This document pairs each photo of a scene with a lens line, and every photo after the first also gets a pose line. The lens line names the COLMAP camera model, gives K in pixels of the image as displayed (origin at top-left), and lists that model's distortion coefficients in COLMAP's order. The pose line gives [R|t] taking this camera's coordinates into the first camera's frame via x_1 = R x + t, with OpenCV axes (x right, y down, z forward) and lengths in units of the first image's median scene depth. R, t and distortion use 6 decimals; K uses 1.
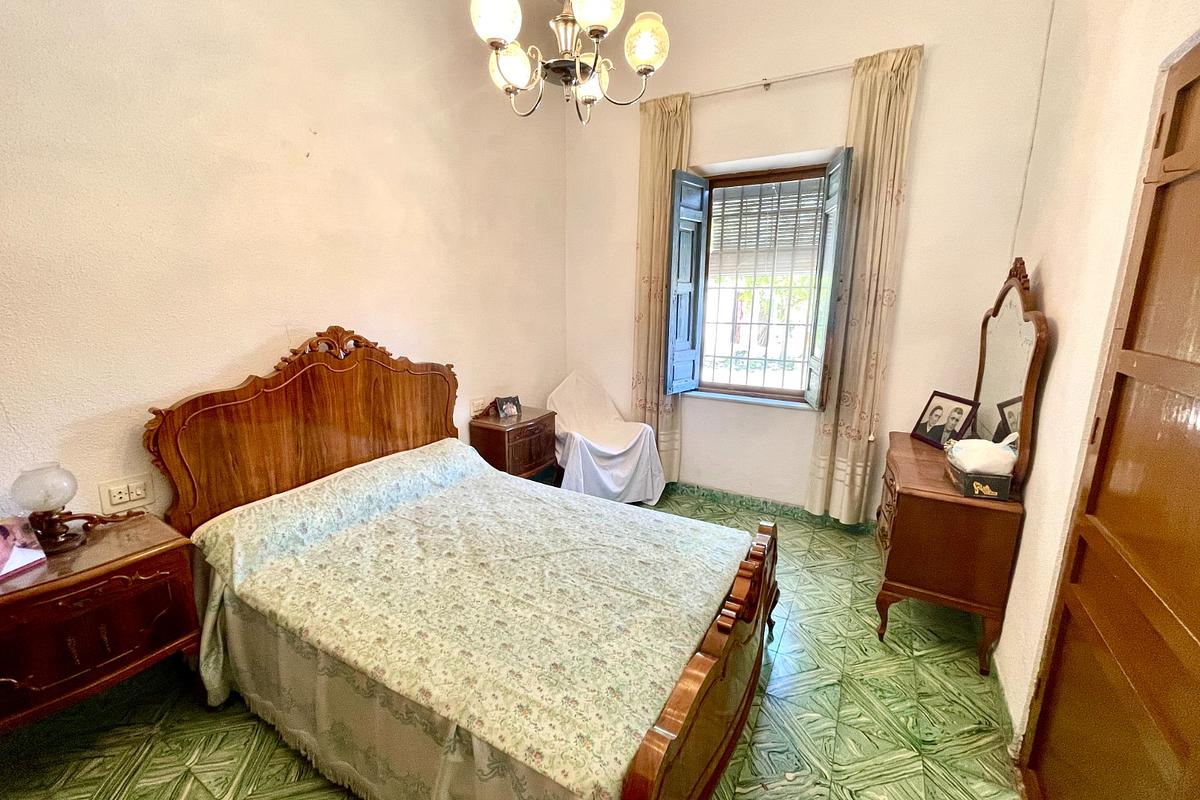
lens RADIAL K [[484.3, 0, 597.6], [0, 484.3, 400.8], [0, 0, 1]] dist [0.001253, 0.000297]
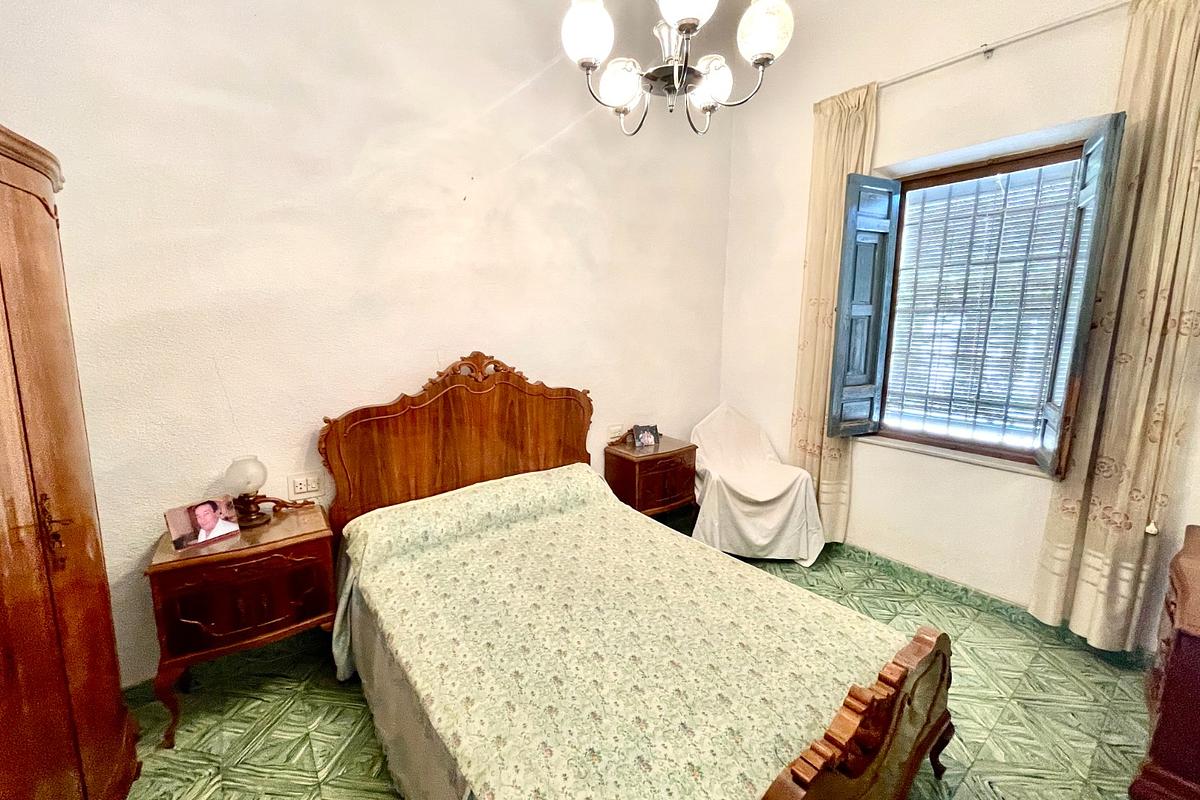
lens RADIAL K [[484.3, 0, 597.6], [0, 484.3, 400.8], [0, 0, 1]] dist [0.001253, 0.000297]
pose [[0.925082, 0.058218, -0.375279, 0.111086], [-0.074967, 0.996729, -0.030174, -0.027853], [0.372295, 0.056047, 0.926421, 0.089445]]
